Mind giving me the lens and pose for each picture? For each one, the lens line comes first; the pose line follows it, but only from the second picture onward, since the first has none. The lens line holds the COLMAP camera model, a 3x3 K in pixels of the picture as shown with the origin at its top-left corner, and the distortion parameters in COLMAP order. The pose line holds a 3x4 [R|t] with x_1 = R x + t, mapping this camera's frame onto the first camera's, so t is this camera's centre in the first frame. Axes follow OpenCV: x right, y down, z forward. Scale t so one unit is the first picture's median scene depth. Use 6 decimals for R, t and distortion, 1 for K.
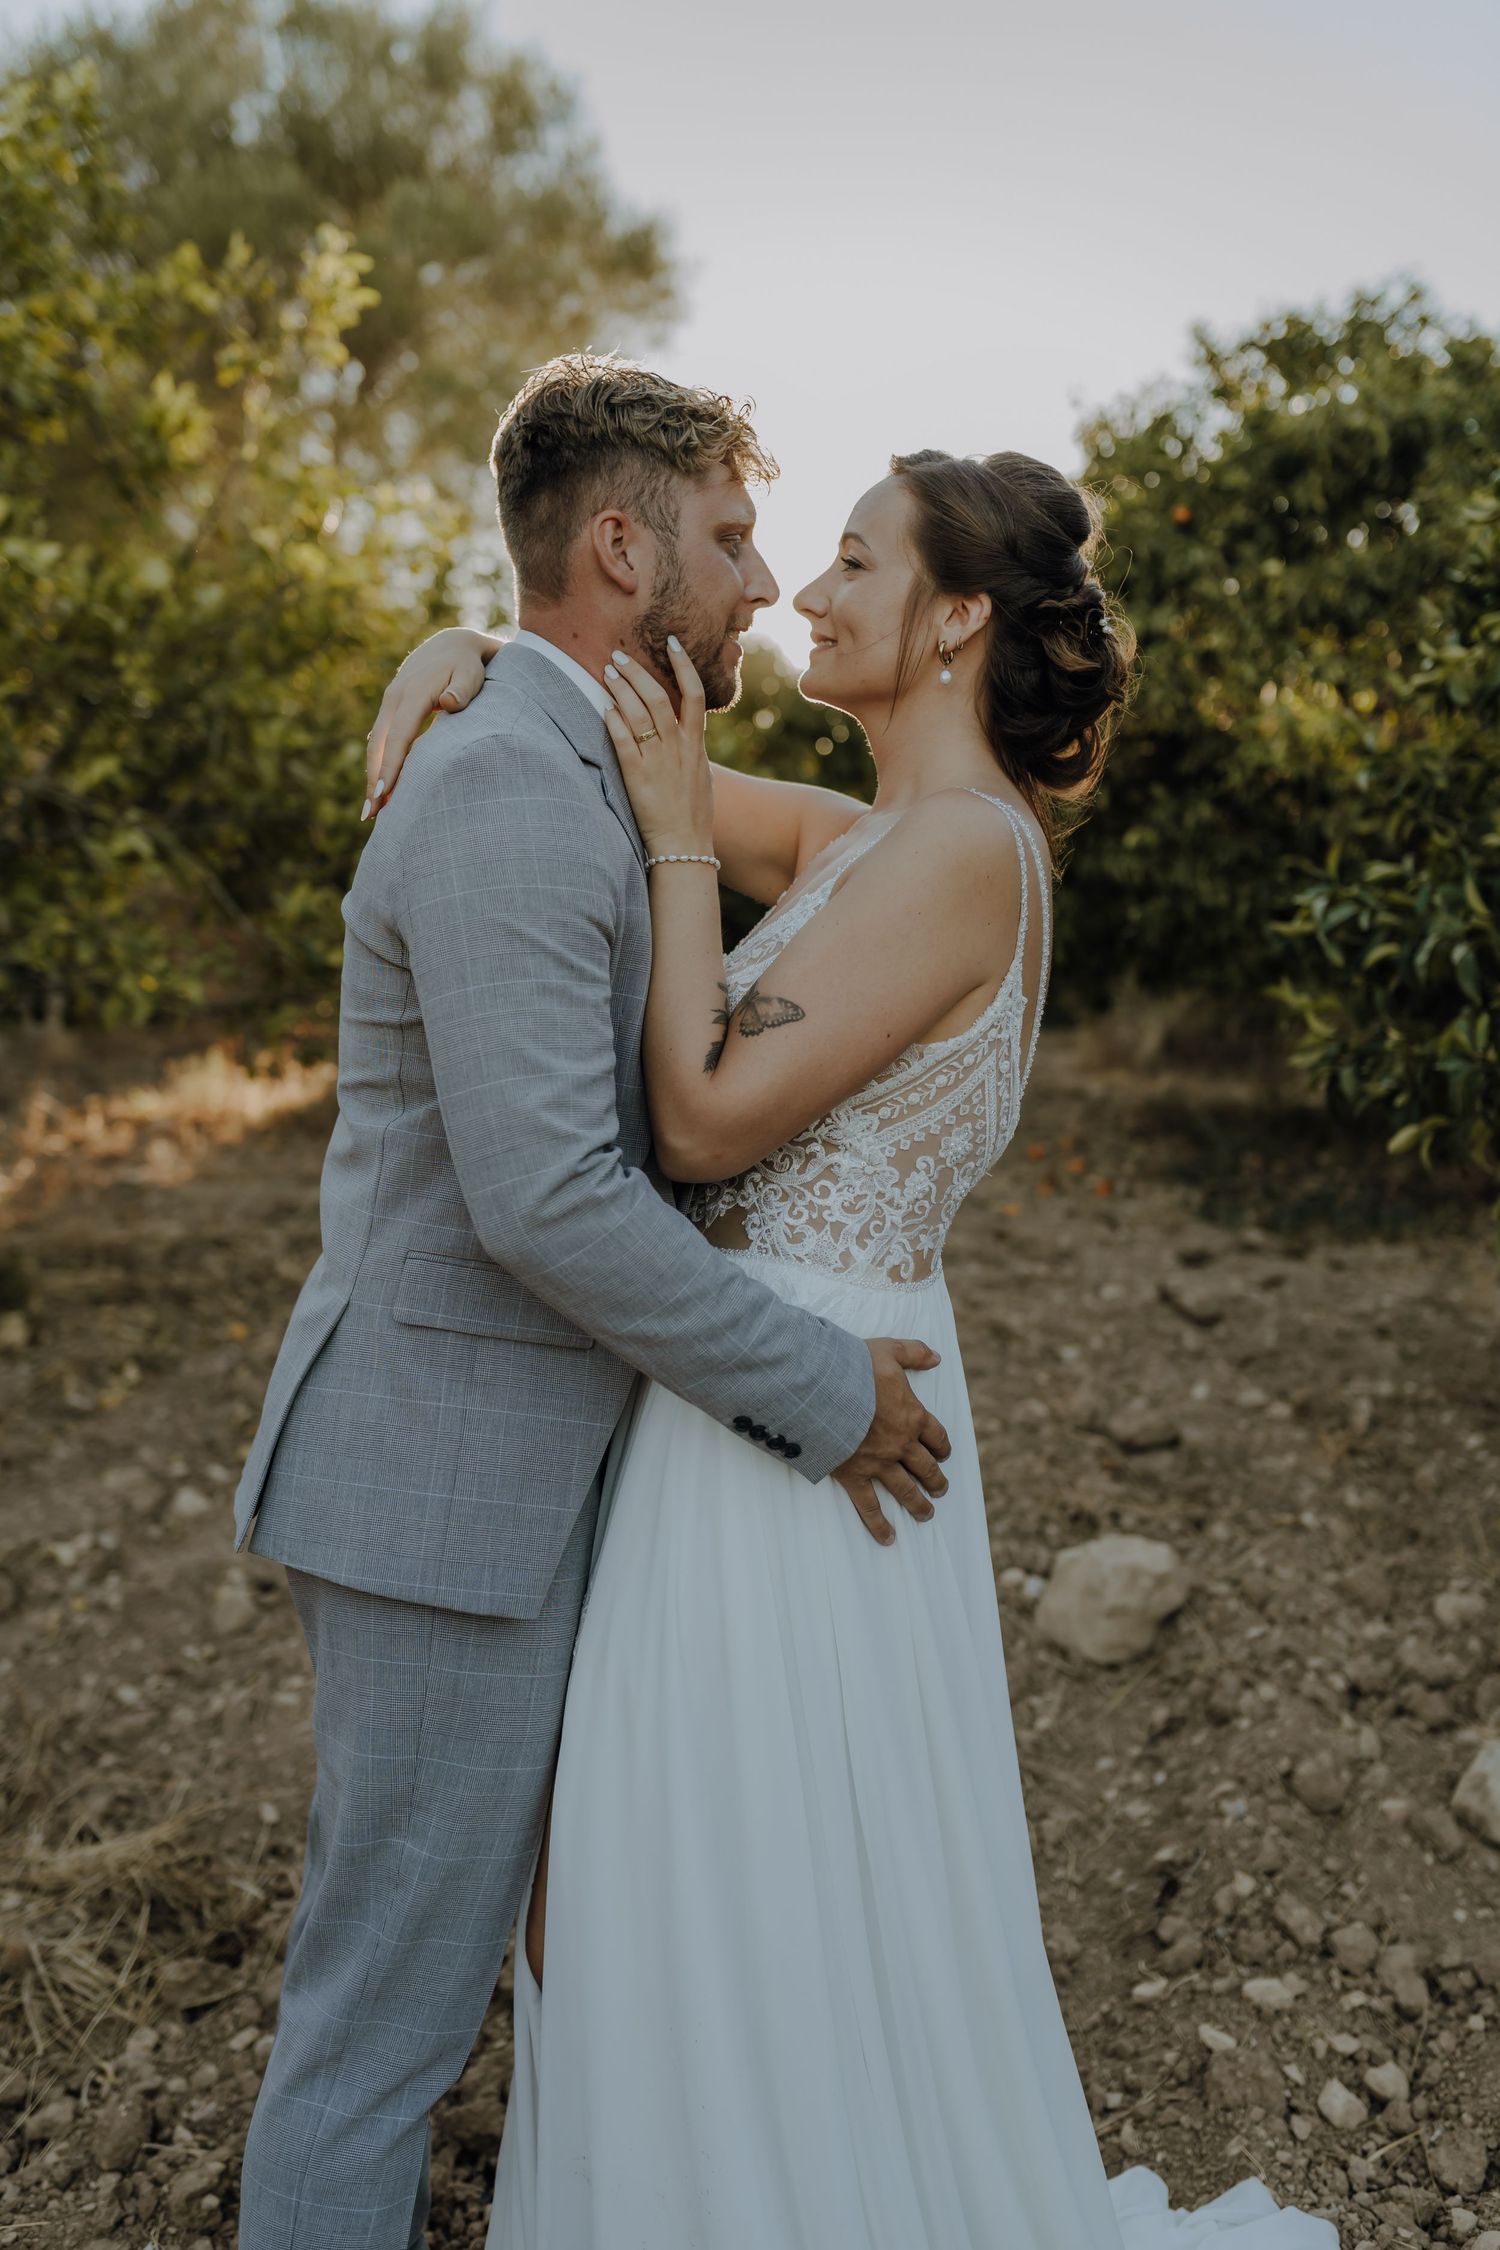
lens RADIAL K [[2221.1, 0, 750.0], [0, 2221.1, 1125.0], [0, 0, 1]] dist [0.001048, 0.003062]
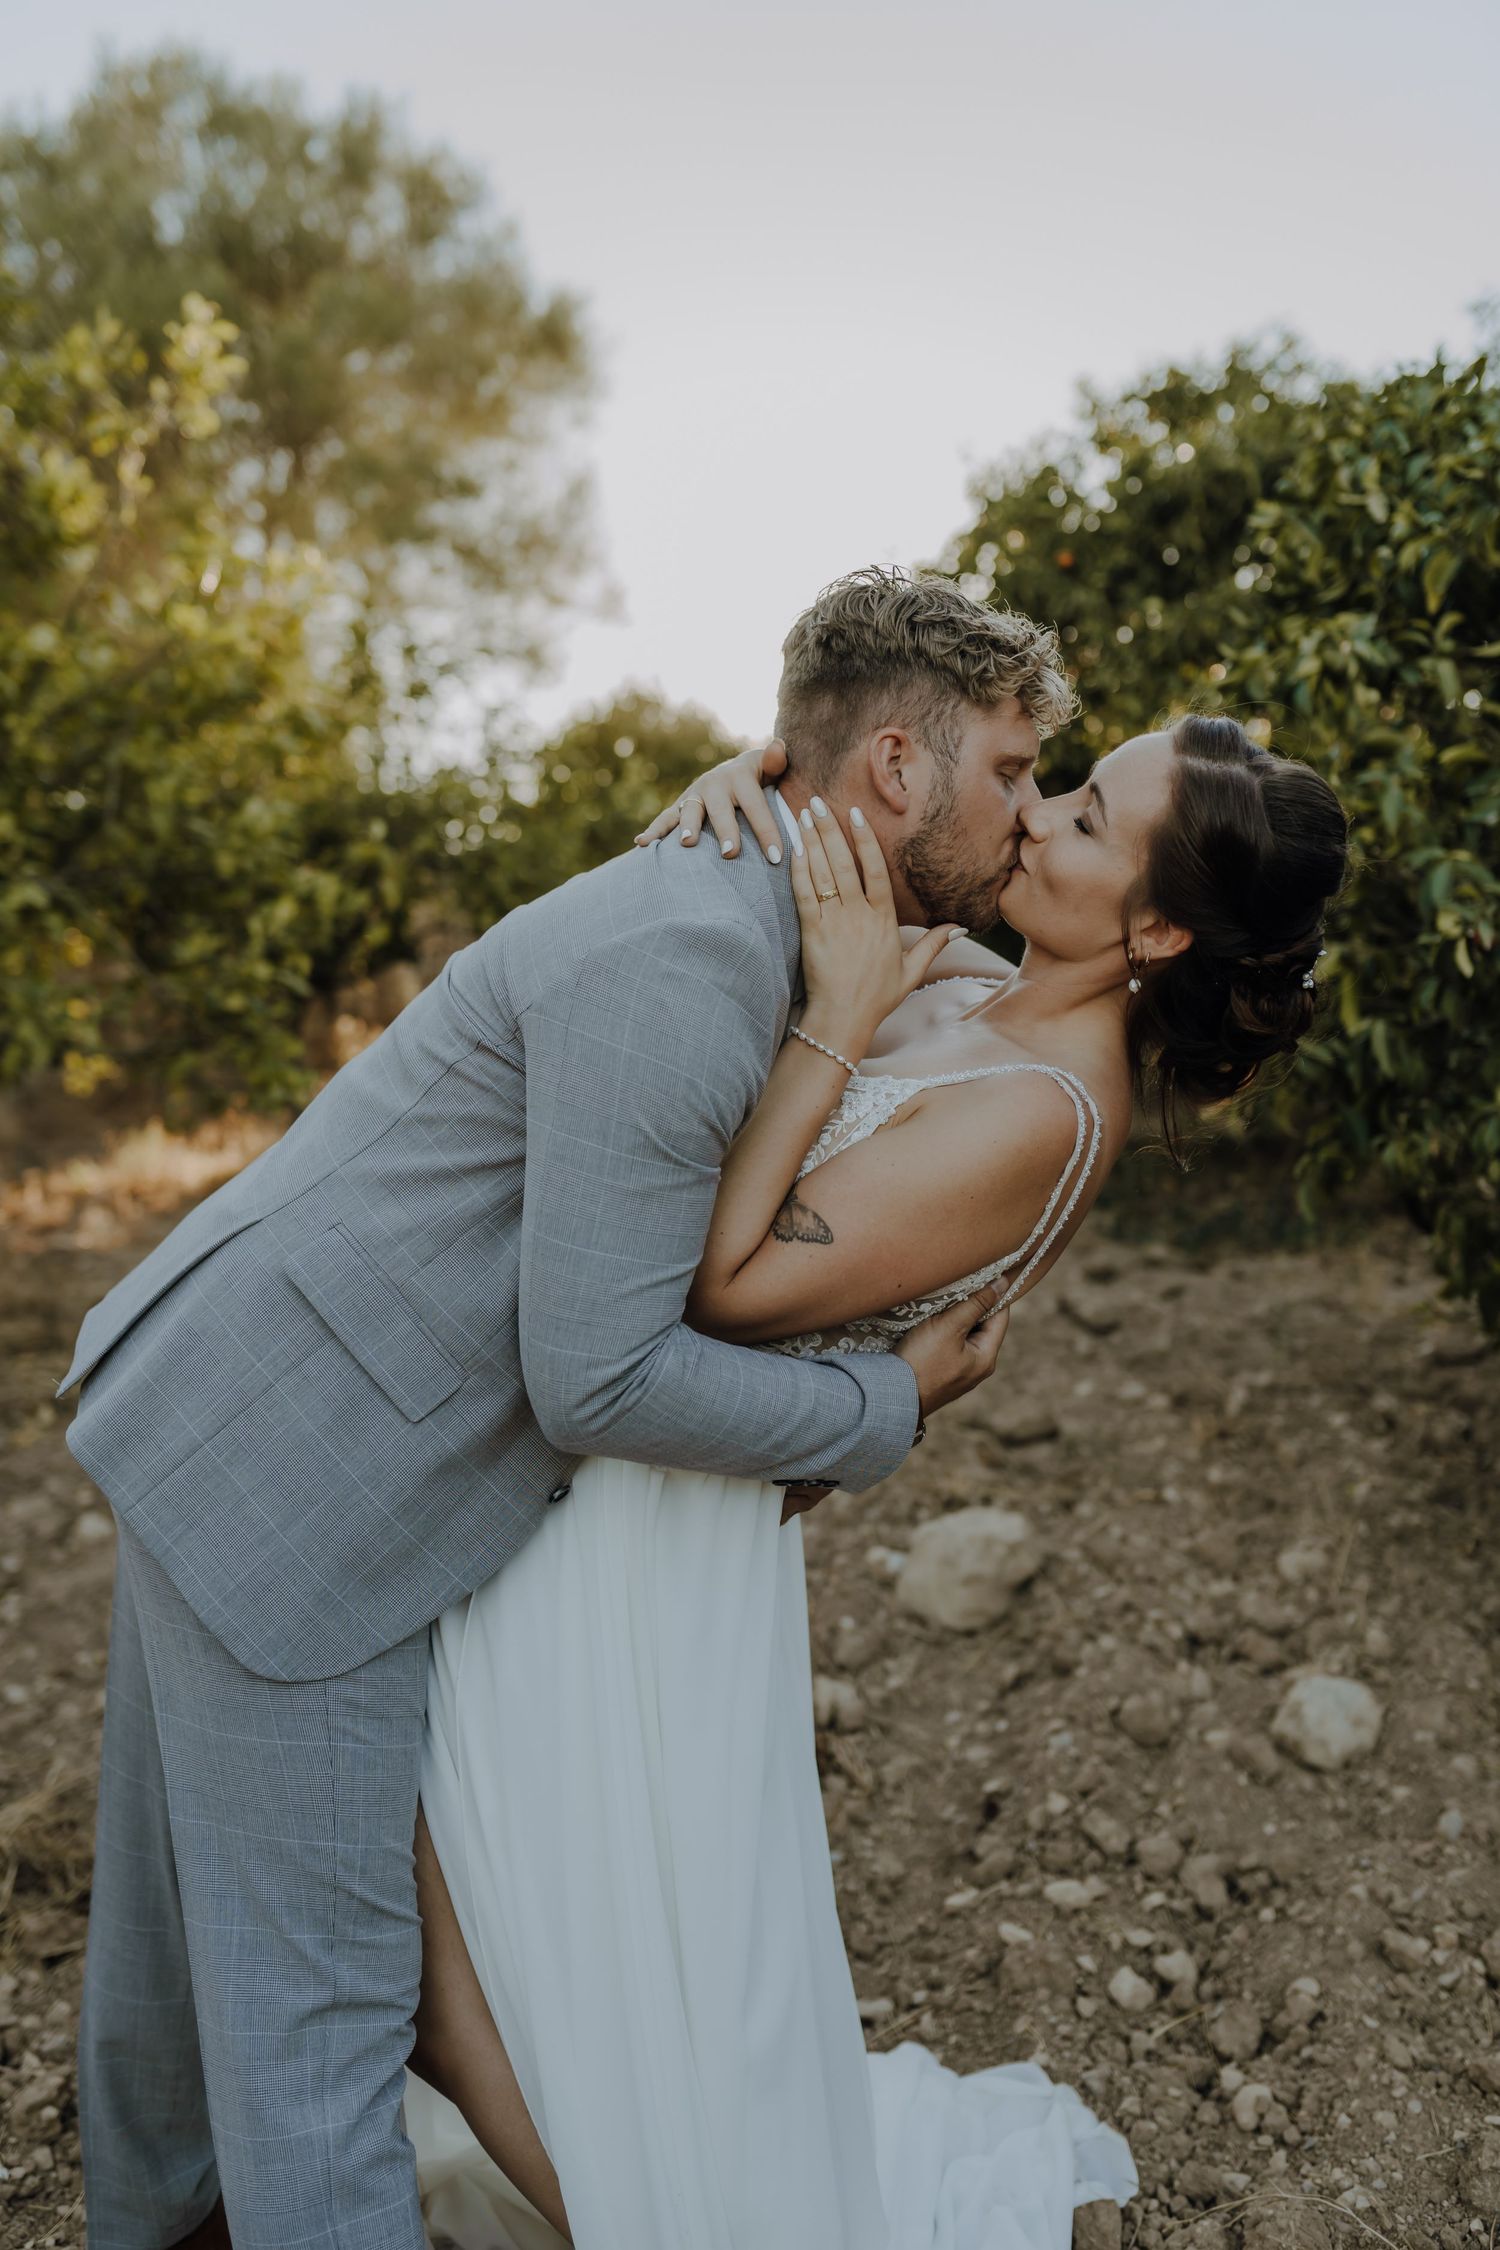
lens RADIAL K [[2221.1, 0, 750.0], [0, 2221.1, 1125.0], [0, 0, 1]] dist [0.001048, 0.003062]
pose [[0.999199, -0.038100, 0.012214, 0.052612], [0.038494, 0.998688, -0.033780, 0.035014], [-0.010911, 0.034223, 0.999355, -0.042340]]
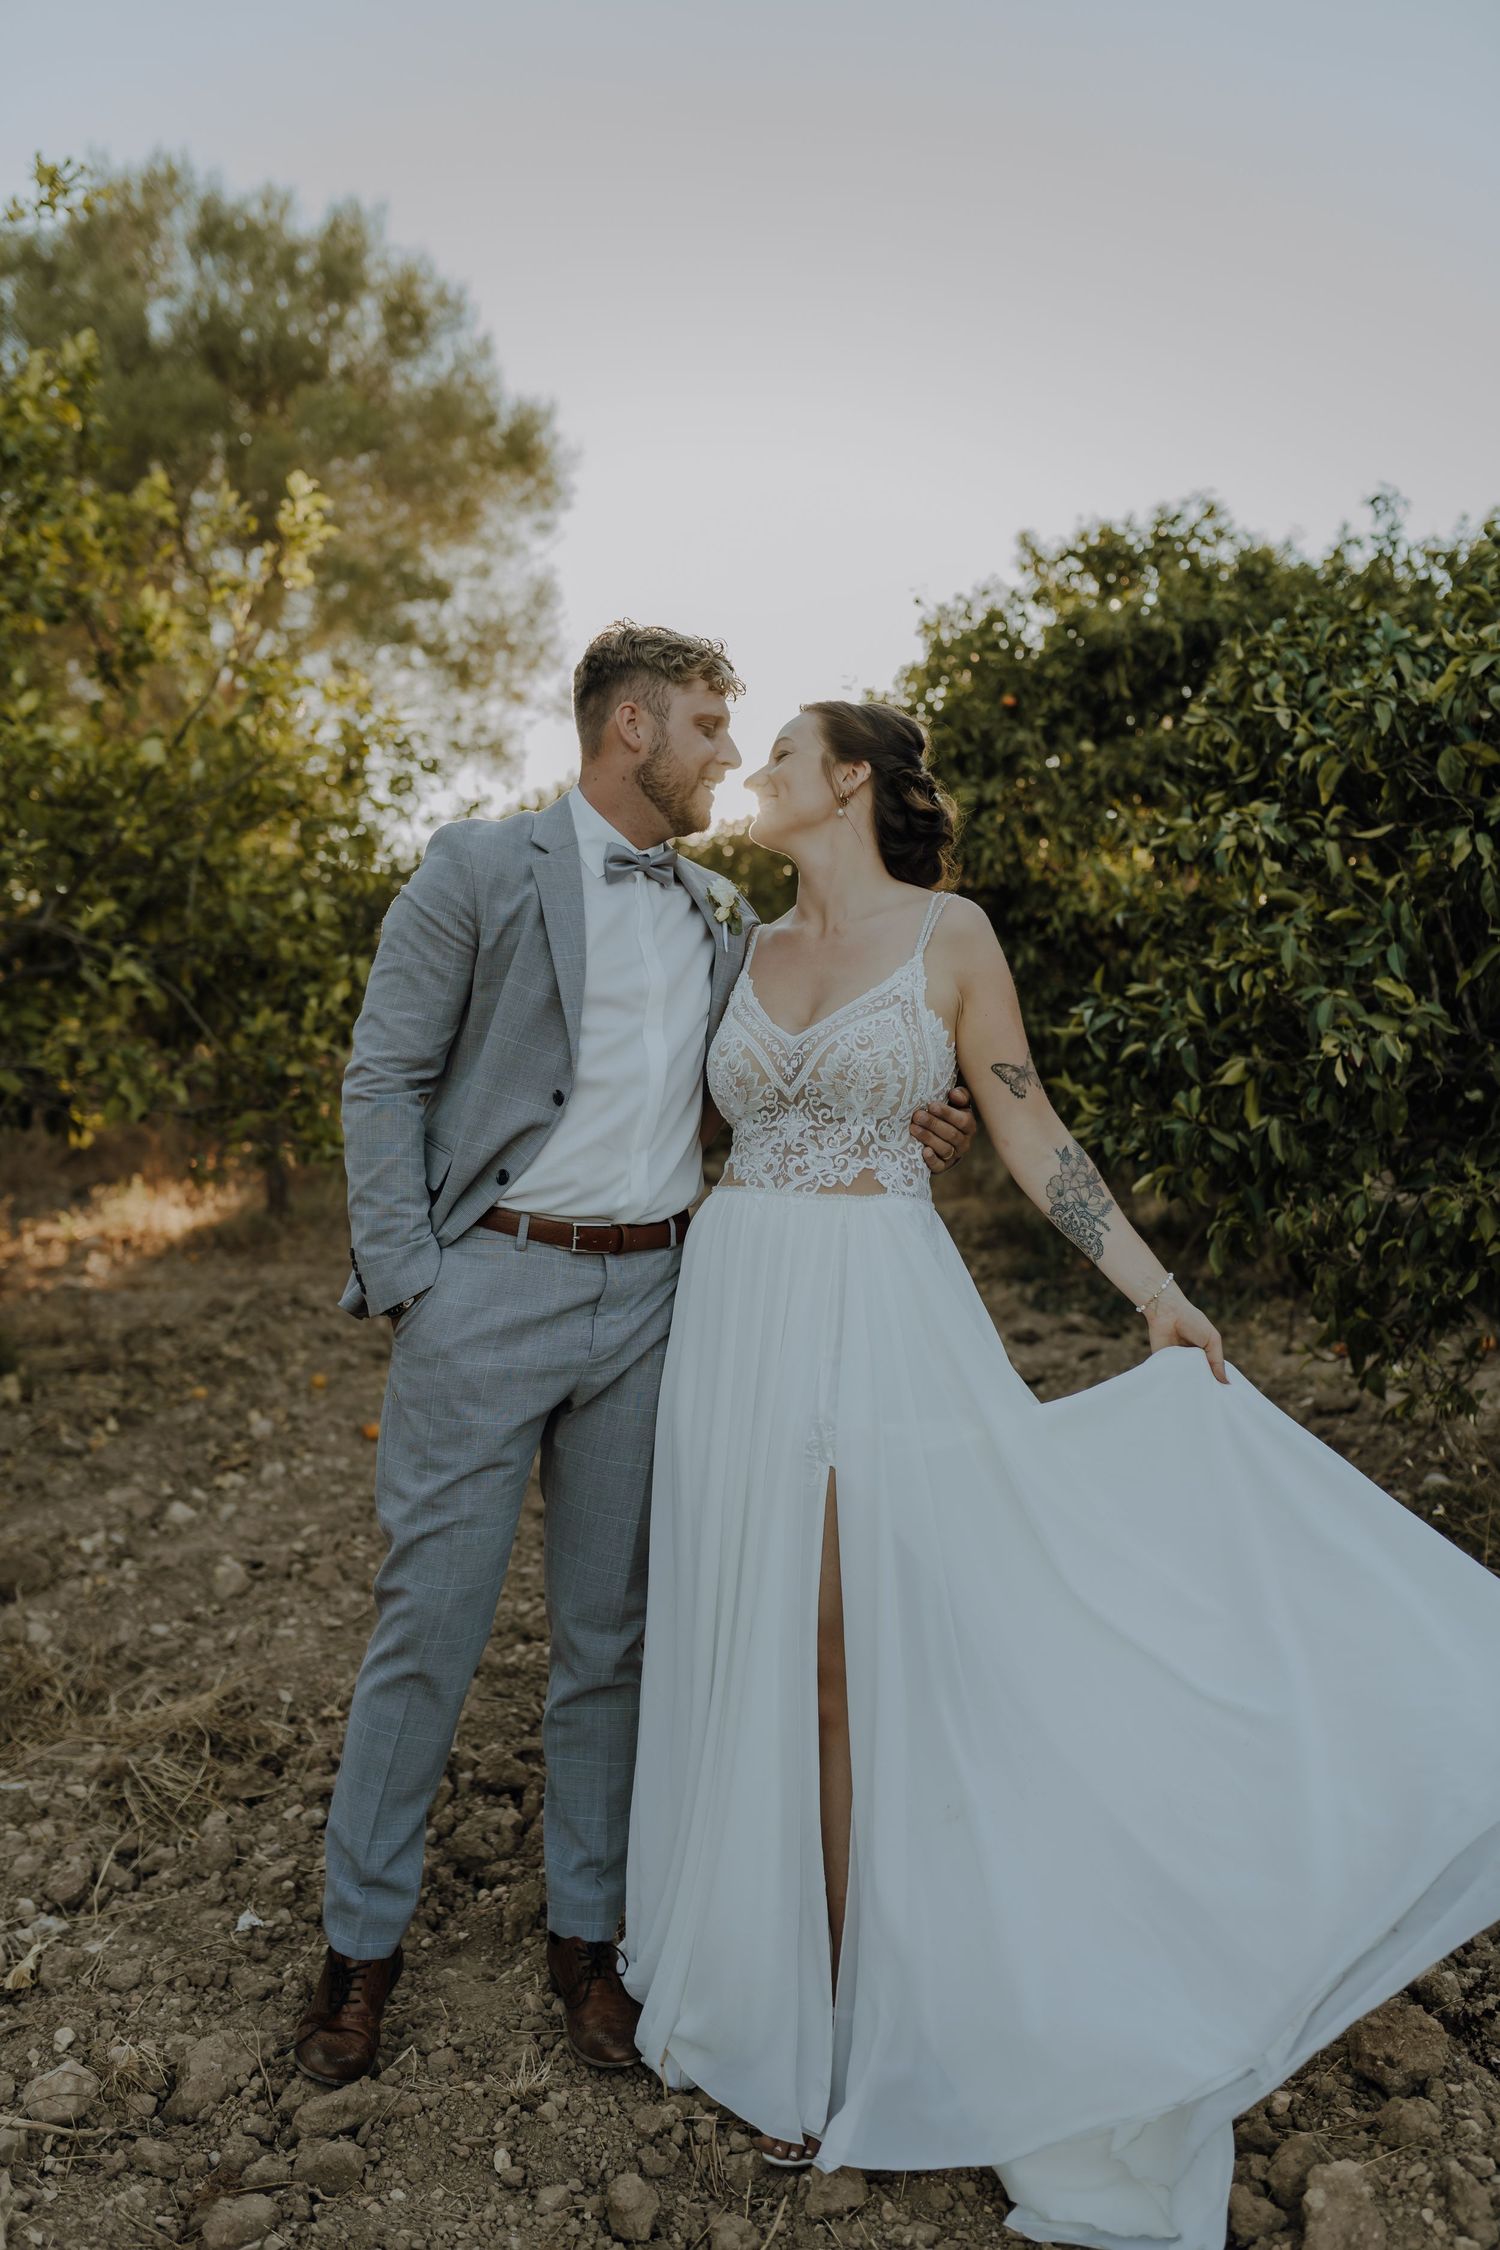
lens RADIAL K [[2221.1, 0, 750.0], [0, 2221.1, 1125.0], [0, 0, 1]] dist [0.001048, 0.003062]
pose [[0.998363, -0.002485, 0.057135, -0.014022], [0.006469, 0.997550, -0.069652, 0.053091], [-0.056822, 0.069907, 0.995934, -0.266304]]
